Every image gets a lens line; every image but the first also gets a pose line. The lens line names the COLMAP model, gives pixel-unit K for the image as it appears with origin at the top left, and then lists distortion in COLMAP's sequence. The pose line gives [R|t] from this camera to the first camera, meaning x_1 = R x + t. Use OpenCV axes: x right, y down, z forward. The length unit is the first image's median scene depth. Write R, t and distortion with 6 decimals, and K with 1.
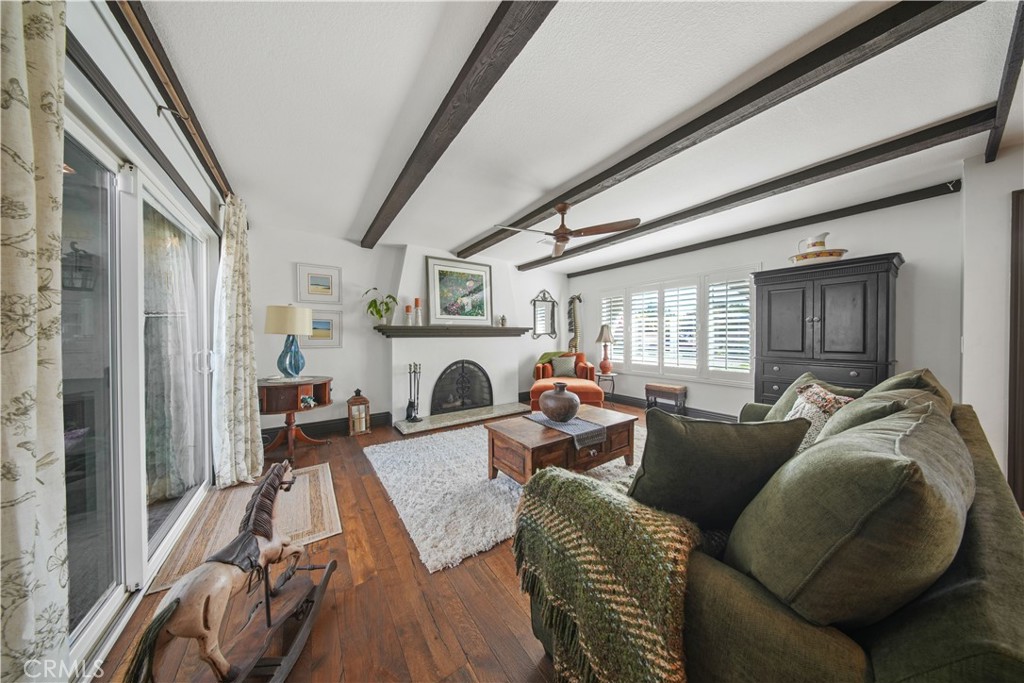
lens RADIAL K [[300.1, 0, 510.8], [0, 300.1, 338.9], [0, 0, 1]] dist [0.000807, -0.001019]
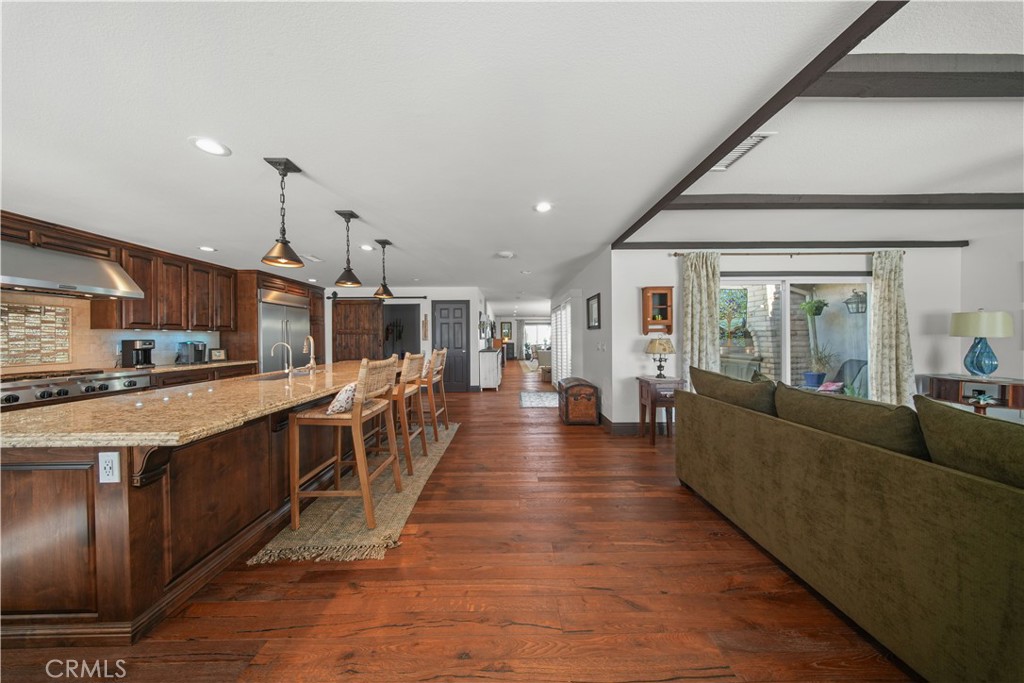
lens RADIAL K [[300.1, 0, 510.8], [0, 300.1, 338.9], [0, 0, 1]] dist [0.000807, -0.001019]
pose [[-0.560904, 0.012531, -0.827786, 0.783474], [0.005236, 0.999919, 0.011589, -0.019758], [0.827864, 0.002166, -0.560924, 0.135311]]
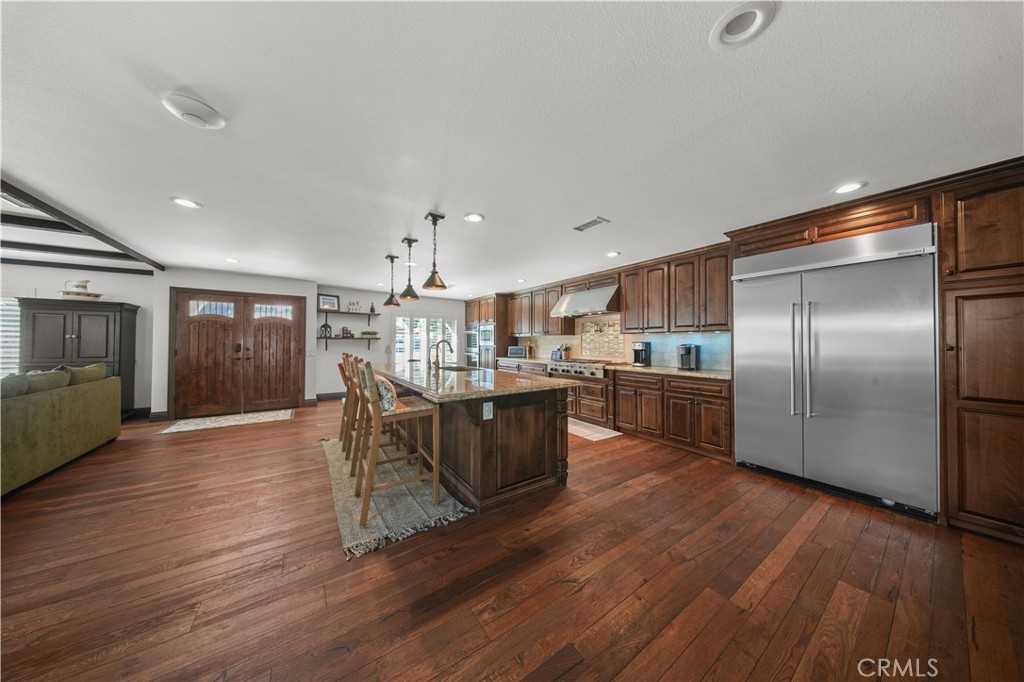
lens RADIAL K [[300.1, 0, 510.8], [0, 300.1, 338.4], [0, 0, 1]] dist [0.000807, -0.001019]
pose [[0.006820, 0.020205, 0.999773, -0.298037], [0.006585, 0.999773, -0.020250, -0.007251], [-0.999955, 0.006722, 0.006686, -0.759151]]
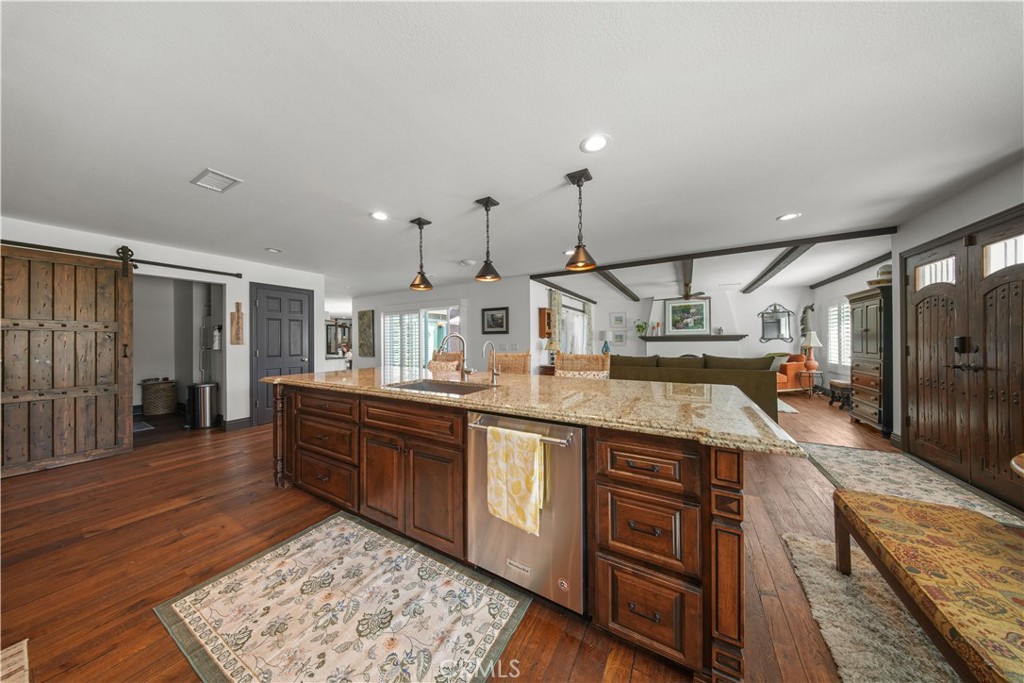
lens RADIAL K [[300.1, 0, 510.8], [0, 300.1, 338.9], [0, 0, 1]] dist [0.000807, -0.001019]
pose [[0.426796, -0.005539, -0.904331, 0.989577], [0.000054, 0.999981, -0.006100, -0.009178], [0.904348, 0.002555, 0.426789, -0.698792]]
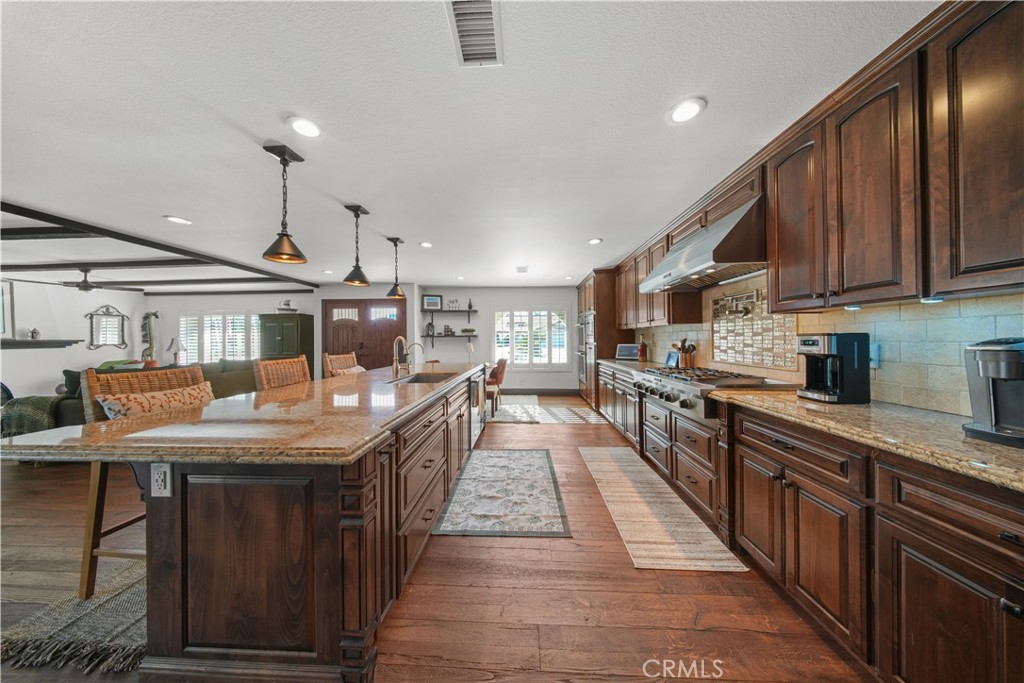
lens RADIAL K [[300.1, 0, 510.8], [0, 300.1, 338.9], [0, 0, 1]] dist [0.000807, -0.001019]
pose [[0.605779, 0.003251, 0.795626, 0.170131], [0.012577, 0.999828, -0.013661, -0.005918], [-0.795534, 0.018283, 0.605634, -1.088944]]
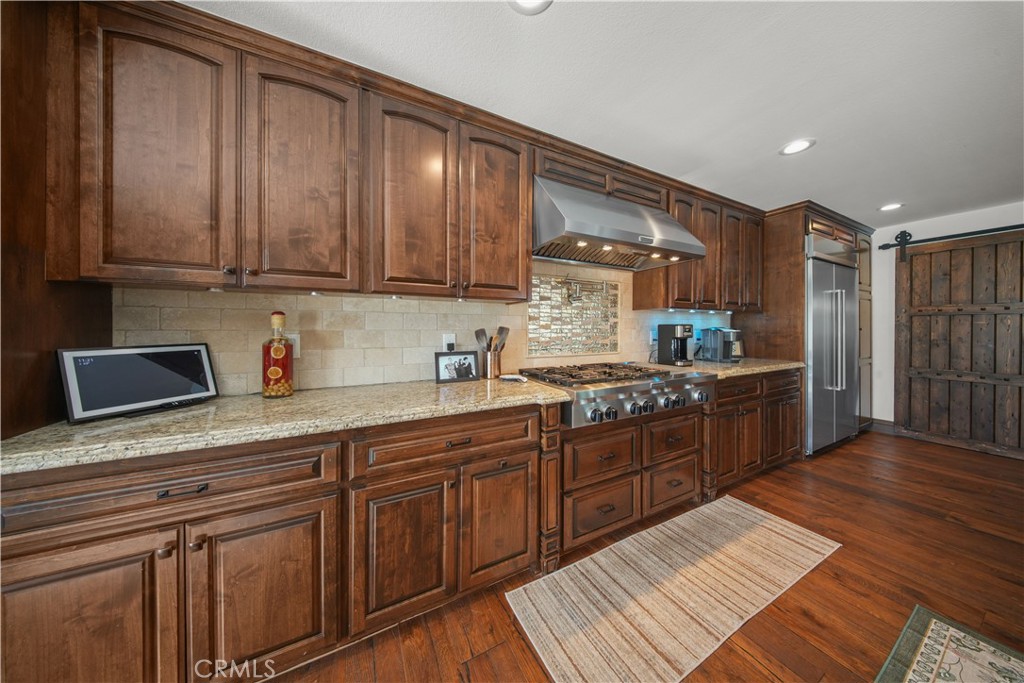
lens RADIAL K [[301.2, 0, 511.7], [0, 301.2, 328.9], [0, 0, 1]] dist [-0.000248, -0.000122]
pose [[-0.992044, 0.004638, 0.125808, 0.915133], [0.006051, 0.999923, 0.010858, -0.012653], [-0.125748, 0.011533, -0.991995, -0.560587]]
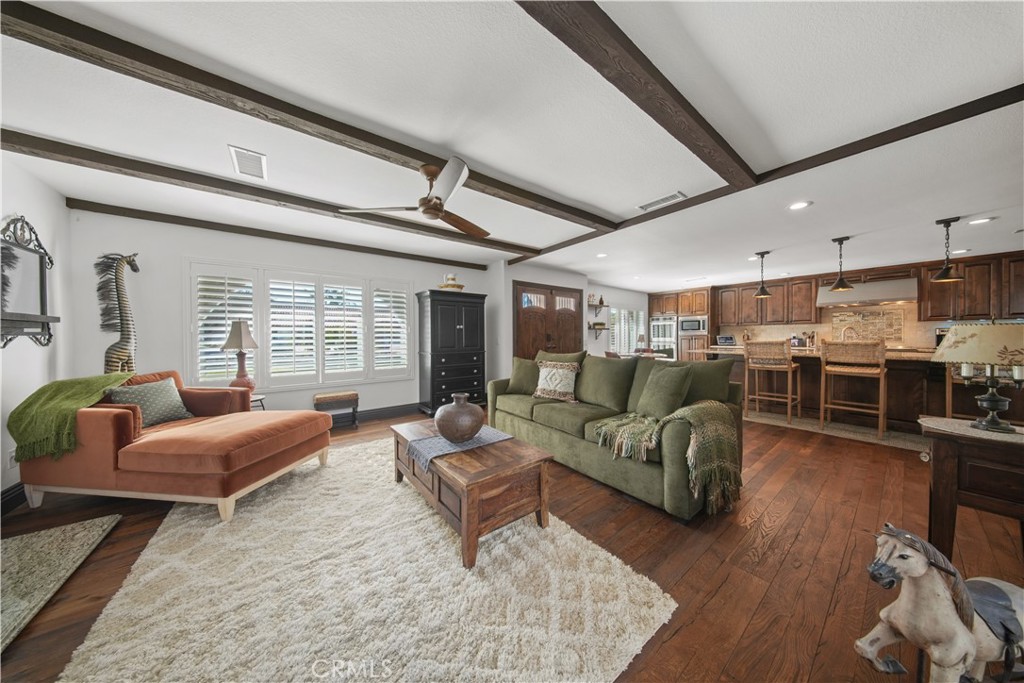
lens RADIAL K [[300.1, 0, 510.8], [0, 300.1, 338.9], [0, 0, 1]] dist [0.000807, -0.001019]
pose [[-0.044773, -0.002933, 0.998993, -0.373034], [0.015763, 0.999869, 0.003642, -0.001981], [-0.998873, 0.015910, -0.044721, 0.506120]]
